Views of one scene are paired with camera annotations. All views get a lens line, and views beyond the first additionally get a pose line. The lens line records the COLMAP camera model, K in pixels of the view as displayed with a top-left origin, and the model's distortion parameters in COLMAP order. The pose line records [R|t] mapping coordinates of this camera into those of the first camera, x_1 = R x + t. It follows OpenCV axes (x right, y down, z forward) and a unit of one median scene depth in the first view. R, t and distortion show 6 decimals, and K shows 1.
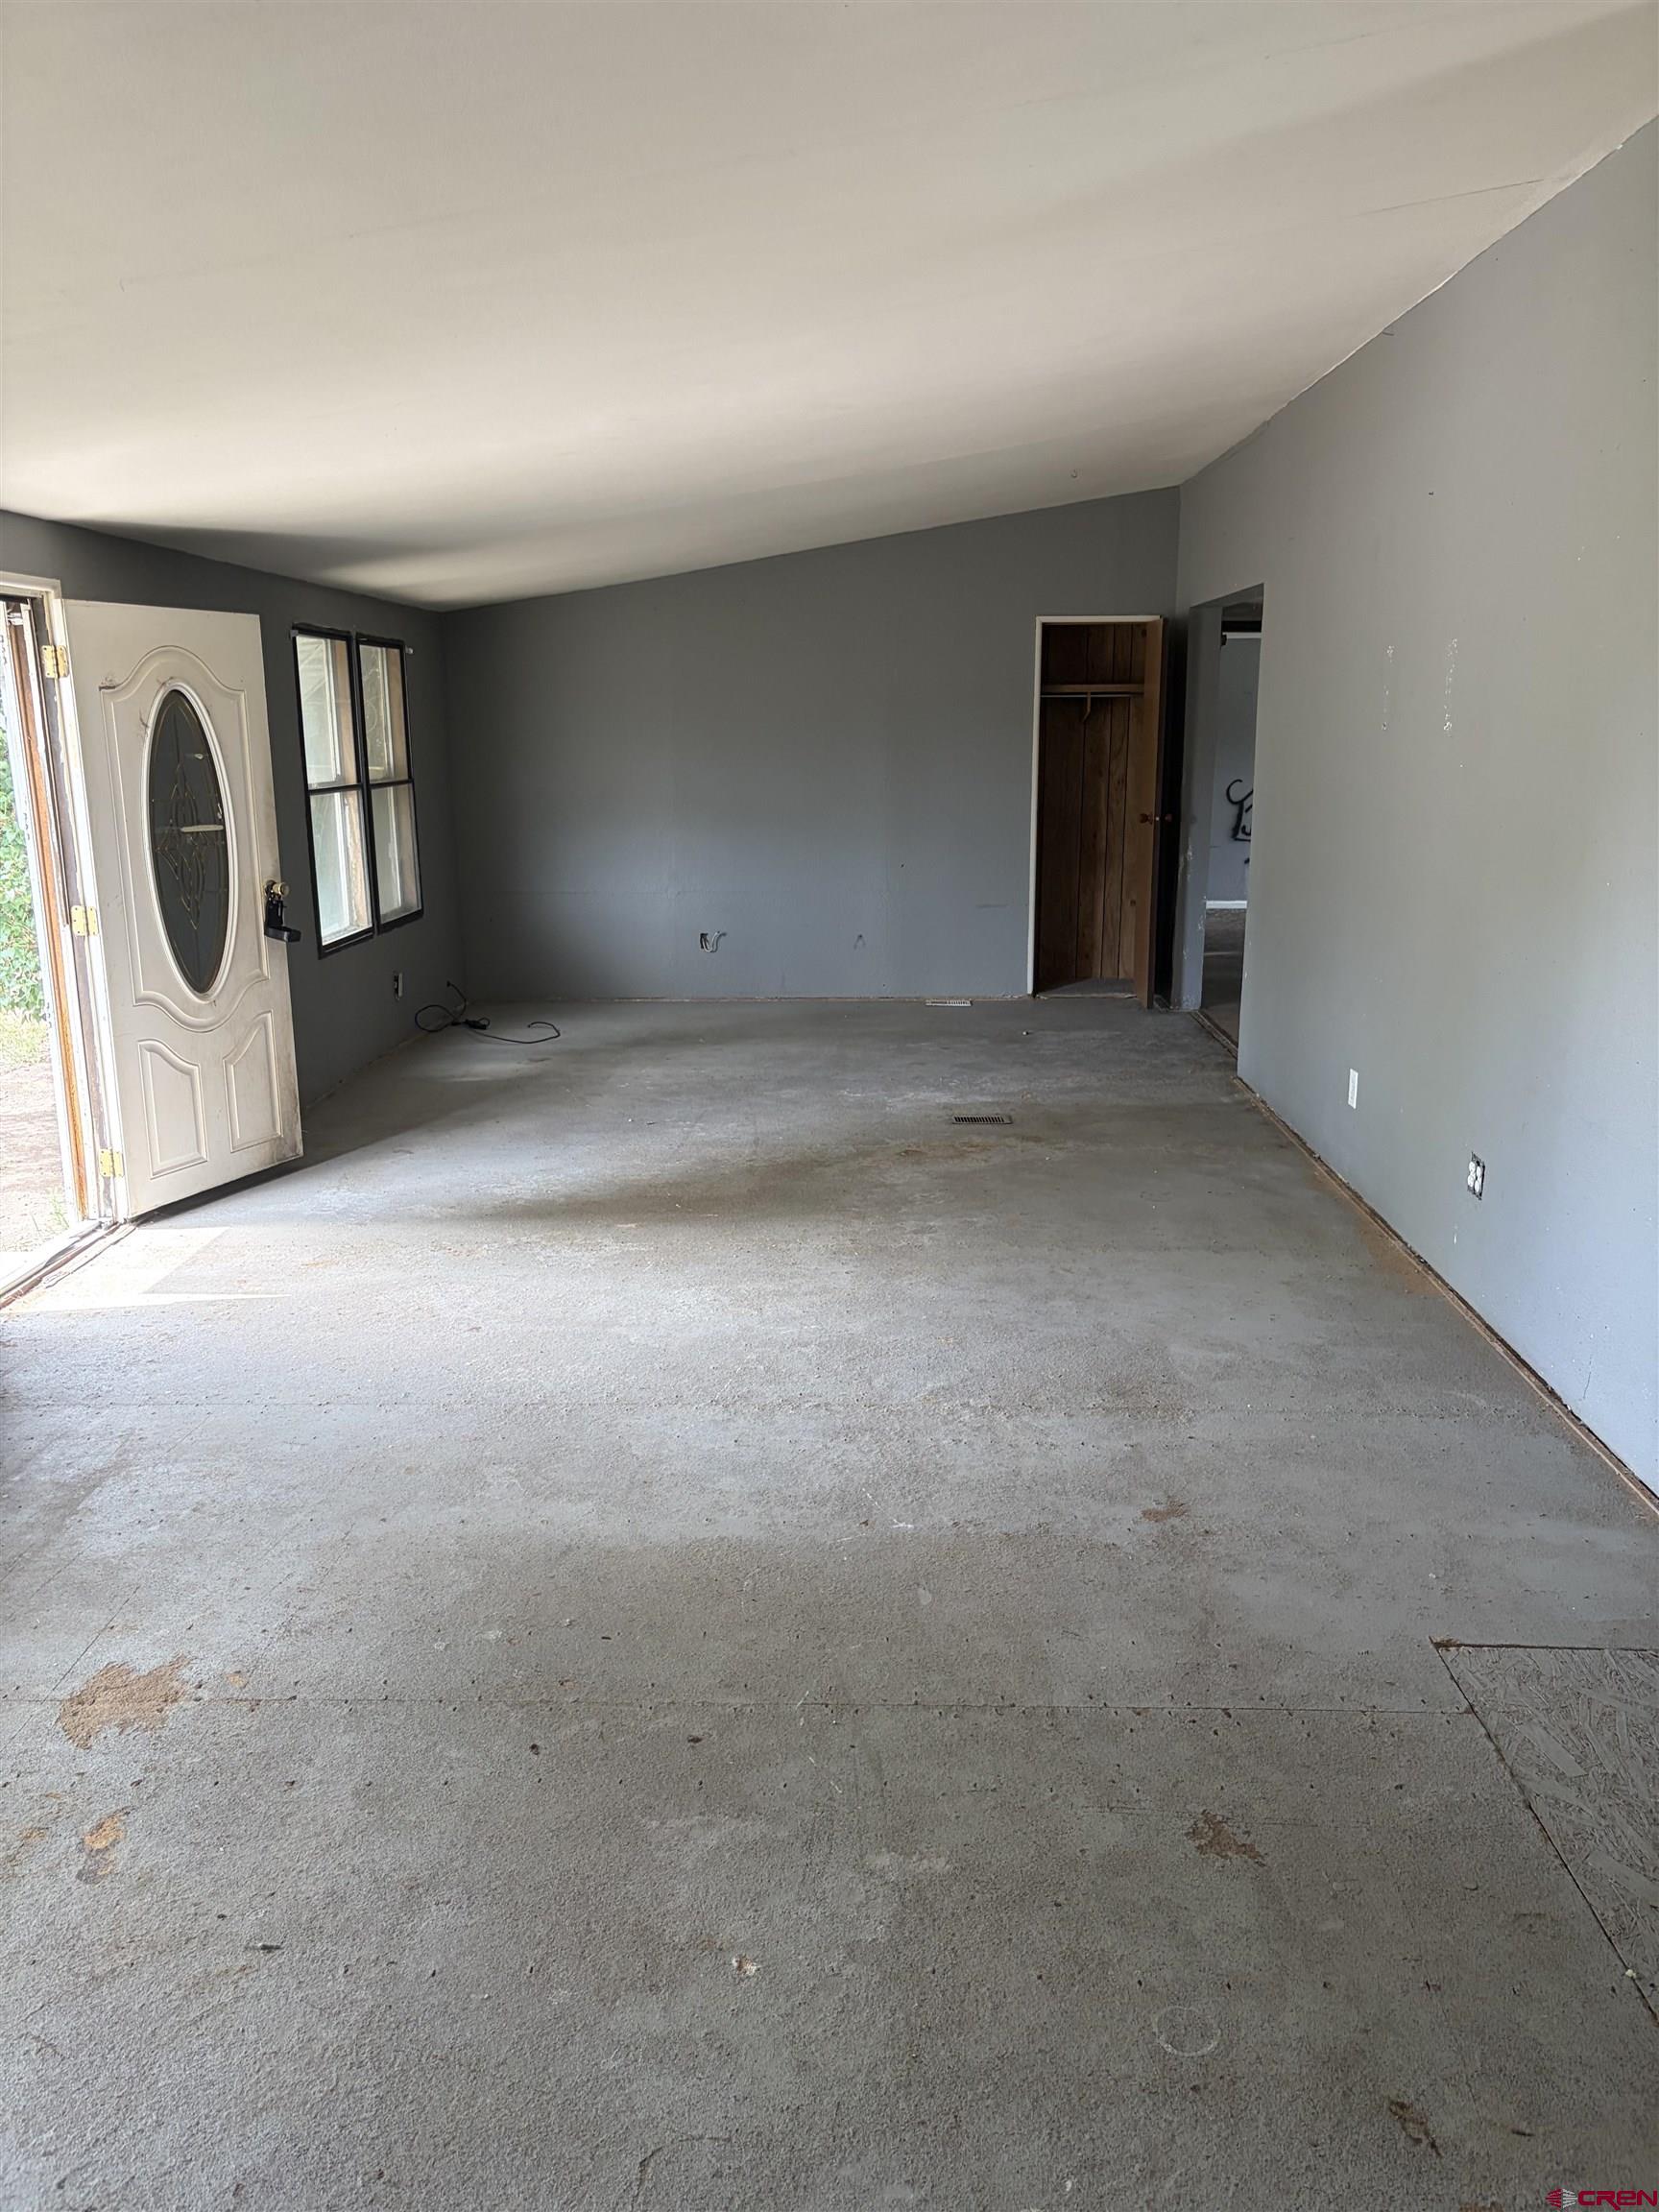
lens RADIAL K [[1655.6, 0, 825.3], [0, 1655.6, 1086.4], [0, 0, 1]] dist [0.034771, -0.047204]
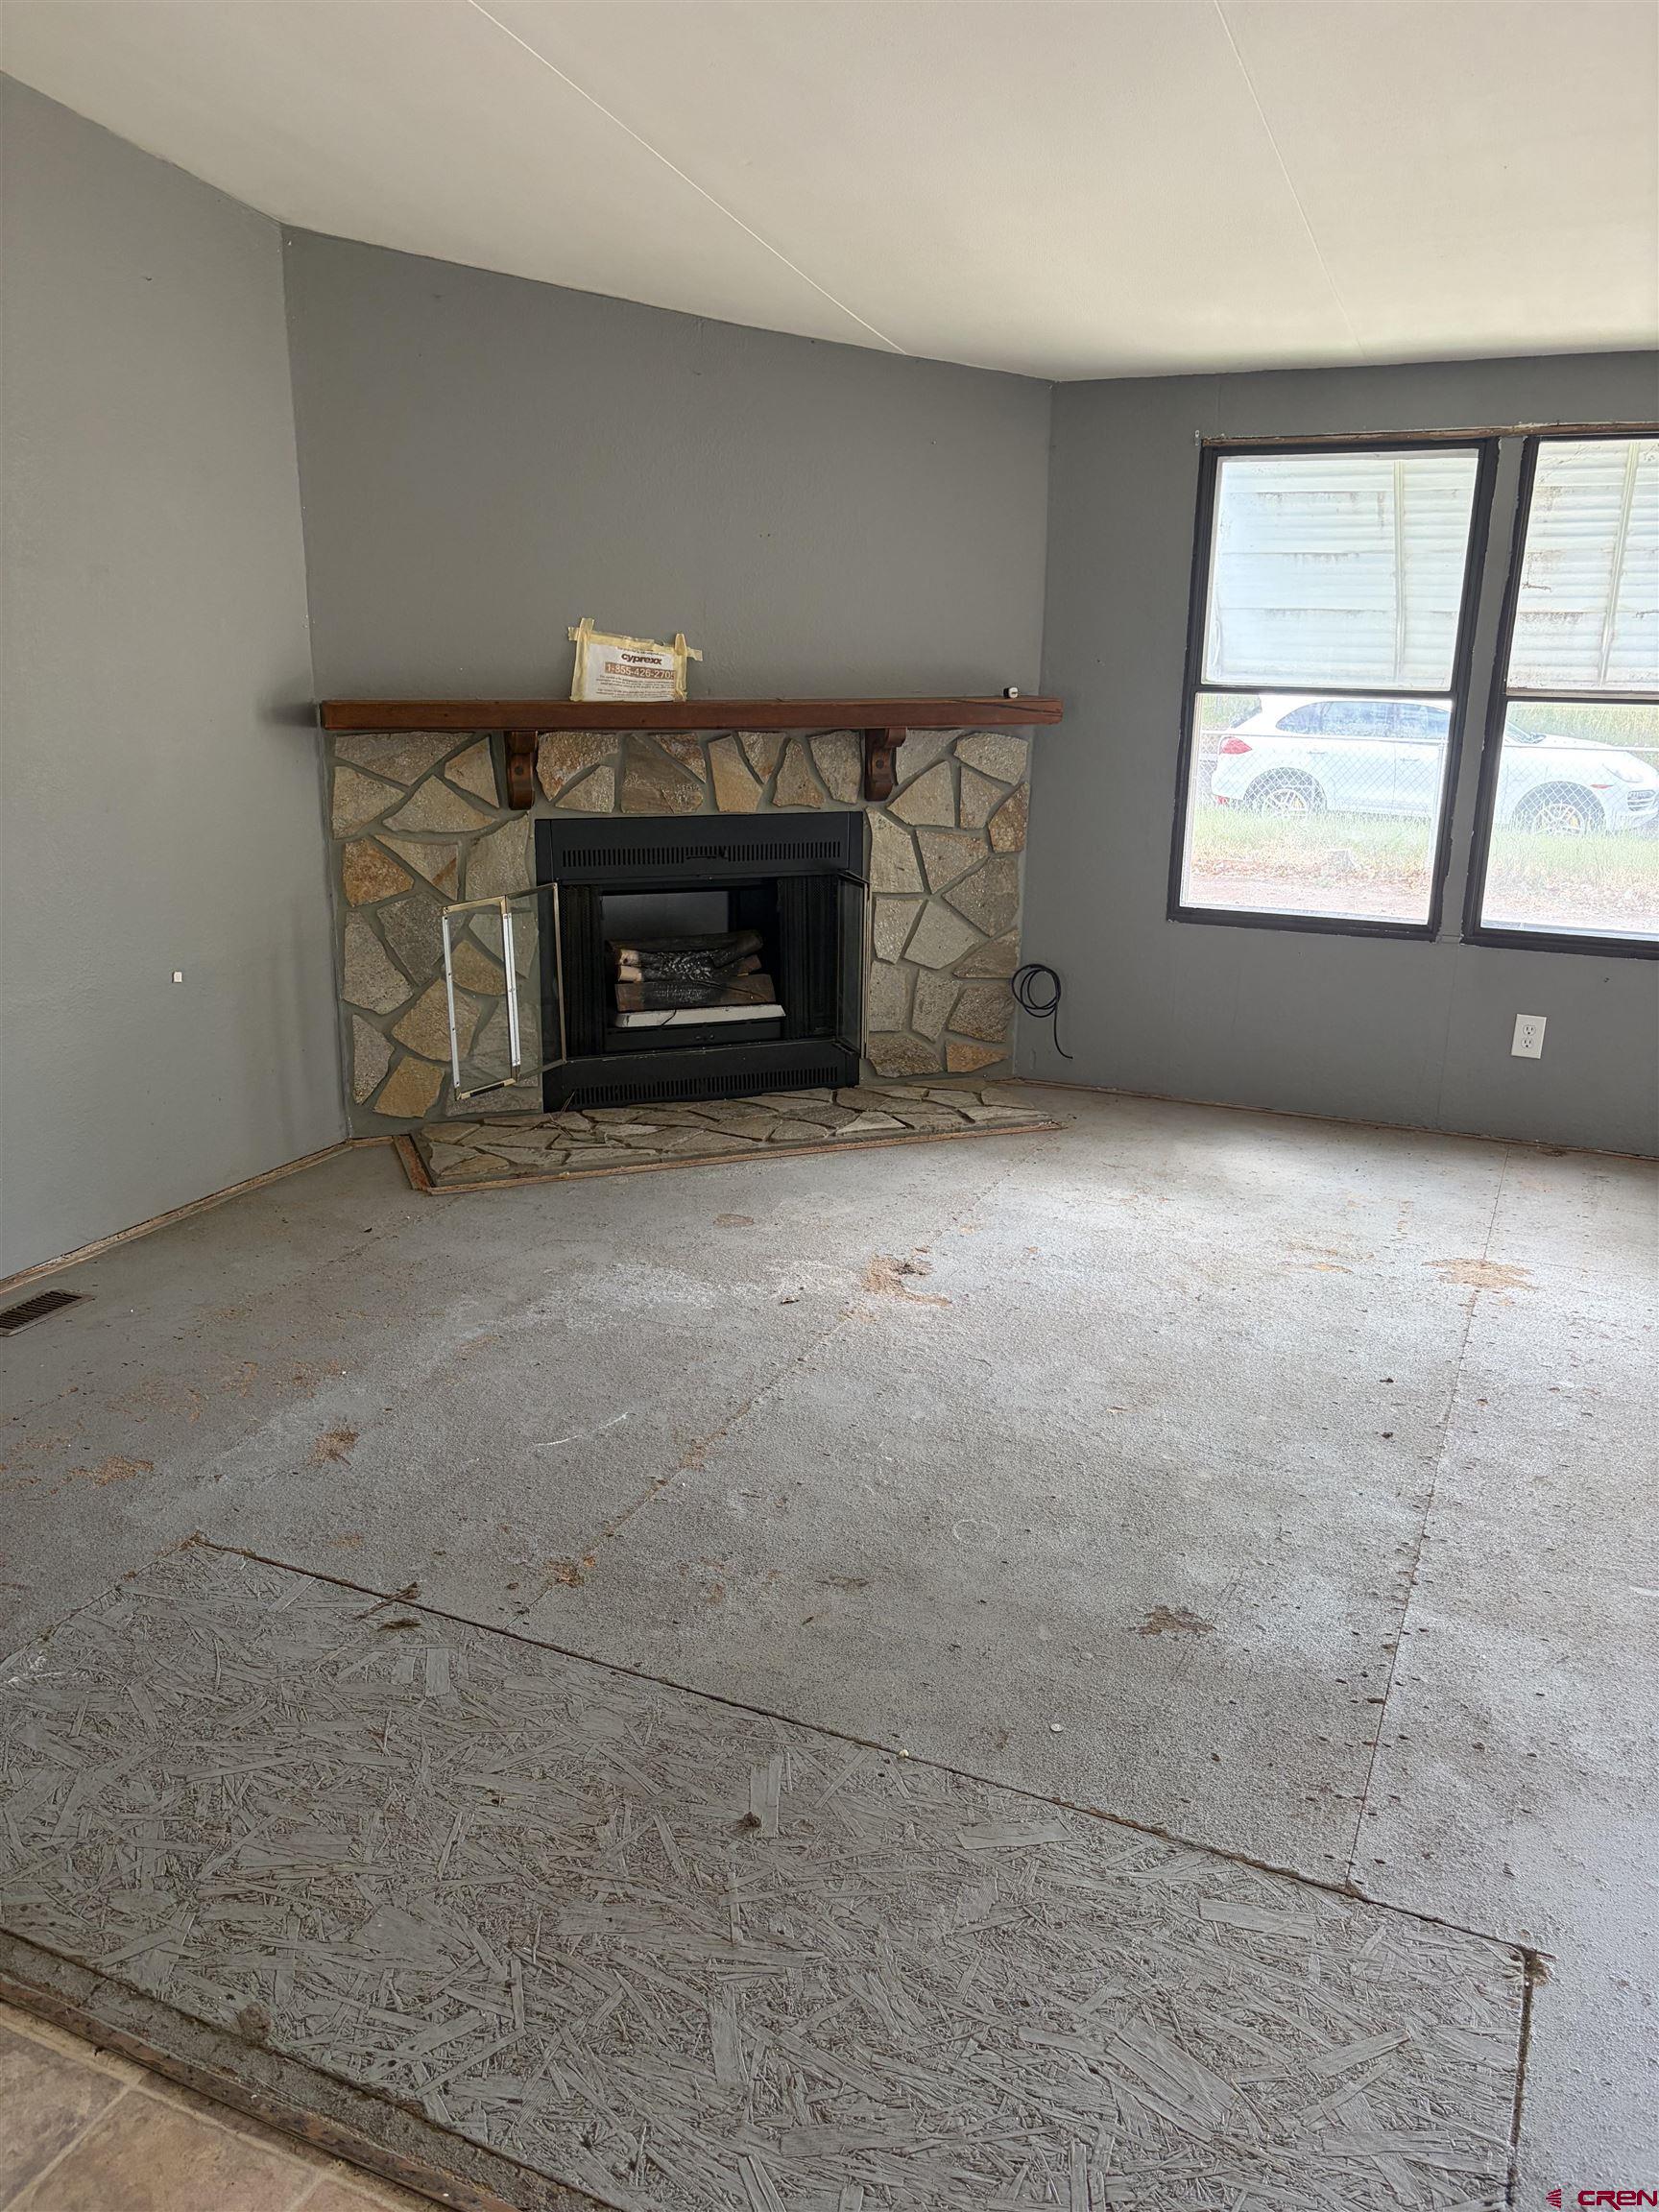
lens RADIAL K [[1655.6, 0, 825.3], [0, 1655.6, 1086.4], [0, 0, 1]] dist [0.034771, -0.047204]
pose [[-0.374748, 0.262329, -0.889240, 1.209213], [-0.213075, 0.909092, 0.357981, -0.198010], [0.902310, 0.323627, -0.284784, 1.018559]]
